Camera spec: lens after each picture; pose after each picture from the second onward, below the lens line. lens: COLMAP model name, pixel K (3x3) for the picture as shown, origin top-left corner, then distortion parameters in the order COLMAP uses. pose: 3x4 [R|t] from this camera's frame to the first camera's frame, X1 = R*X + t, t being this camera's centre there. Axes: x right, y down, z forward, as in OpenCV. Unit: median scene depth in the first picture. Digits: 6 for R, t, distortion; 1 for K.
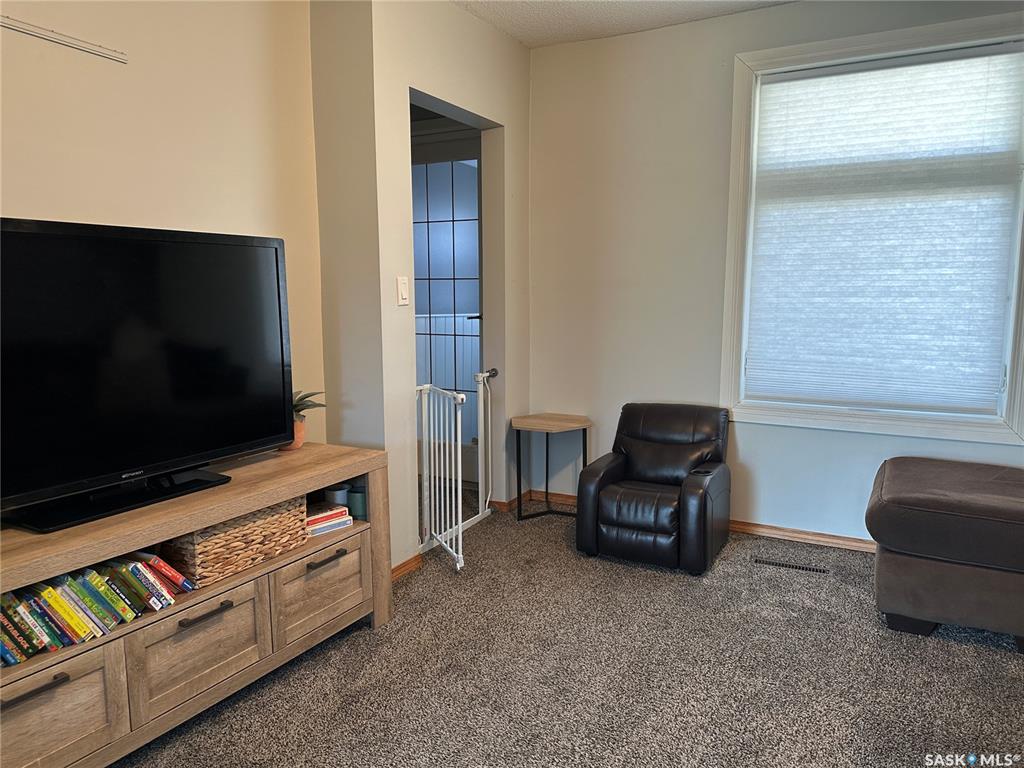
lens RADIAL K [[723.6, 0, 503.3], [0, 723.6, 376.6], [0, 0, 1]] dist [0.087369, -0.108340]
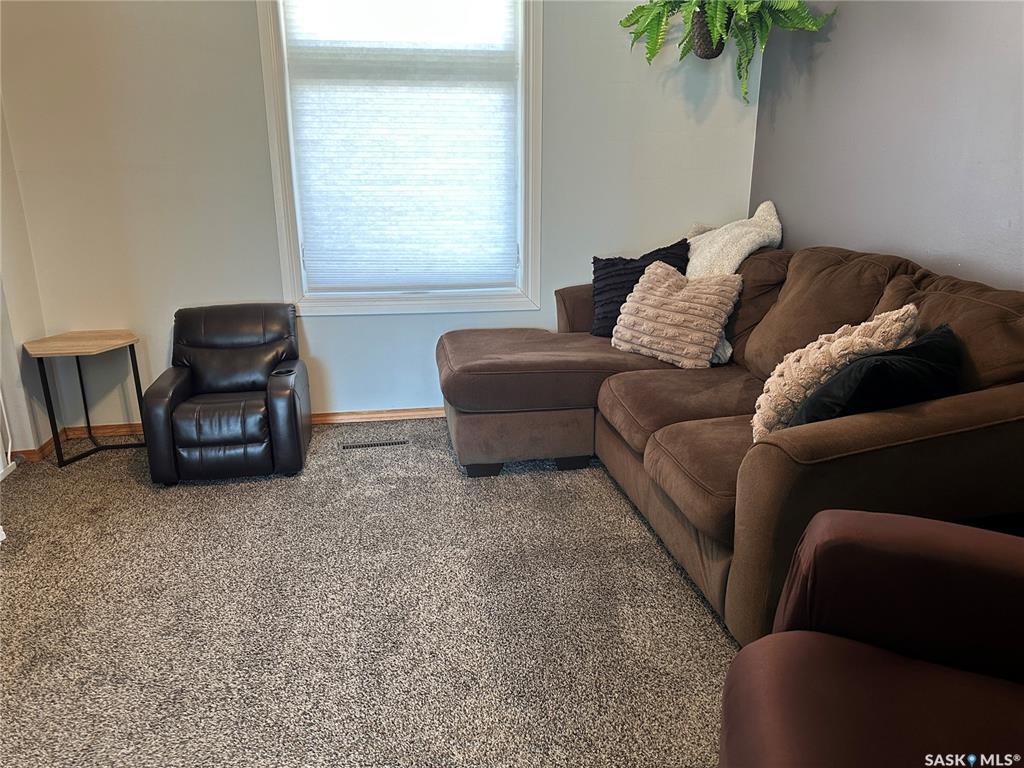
lens RADIAL K [[723.6, 0, 511.5], [0, 723.6, 385.6], [0, 0, 1]] dist [0.087369, -0.108340]
pose [[0.787755, -0.172296, 0.591402, -0.066504], [0.076325, 0.979989, 0.183839, -0.007059], [-0.611242, -0.099681, 0.785142, 0.054144]]
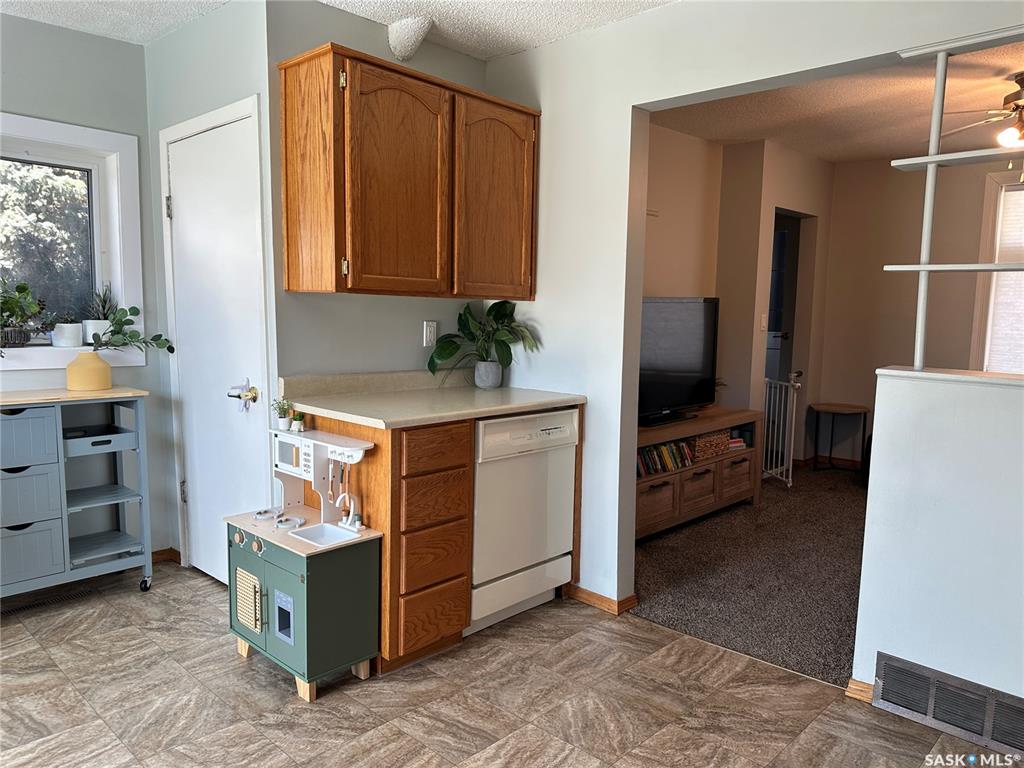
lens RADIAL K [[723.6, 0, 511.8], [0, 723.6, 392.0], [0, 0, 1]] dist [0.087369, -0.108340]
pose [[0.969397, 0.043624, -0.241593, -0.288974], [-0.043336, 0.999039, 0.006508, 0.061127], [0.241645, 0.004161, 0.970356, -0.824649]]
